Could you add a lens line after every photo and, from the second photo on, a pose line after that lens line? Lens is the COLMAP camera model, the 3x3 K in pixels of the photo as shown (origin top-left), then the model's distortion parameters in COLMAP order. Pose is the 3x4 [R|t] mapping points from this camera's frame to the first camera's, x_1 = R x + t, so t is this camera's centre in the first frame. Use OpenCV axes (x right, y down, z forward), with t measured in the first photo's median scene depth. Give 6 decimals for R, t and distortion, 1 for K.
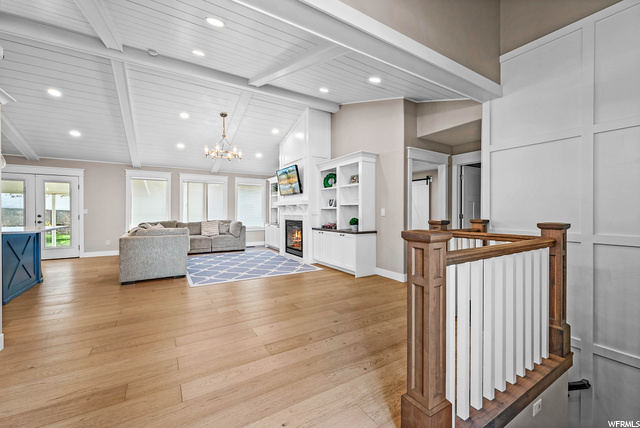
lens RADIAL K [[259.3, 0, 320.9], [0, 259.3, 215.6], [0, 0, 1]] dist [0.002138, -0.000027]
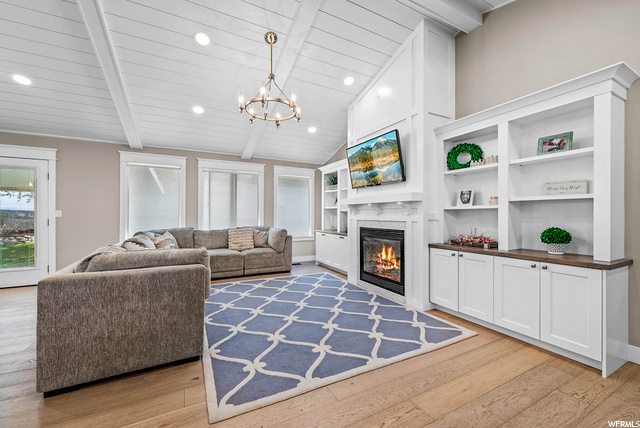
lens RADIAL K [[259.3, 0, 319.5], [0, 259.3, 216.2], [0, 0, 1]] dist [0.002138, -0.000027]
pose [[0.996830, 0.000394, -0.079560, -0.195226], [-0.000941, 0.999976, -0.006842, -0.006389], [0.079555, 0.006895, 0.996807, 0.395075]]
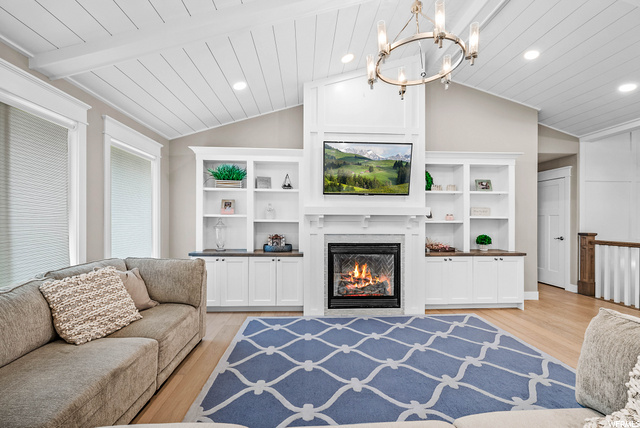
lens RADIAL K [[270.0, 0, 318.1], [0, 270.0, 224.0], [0, 0, 1]] dist [-0.012078, 0.000150]
pose [[0.484843, -0.004443, 0.874590, -0.628918], [0.007675, 0.999970, 0.000825, -0.022506], [-0.874567, 0.006312, 0.484863, 0.812389]]
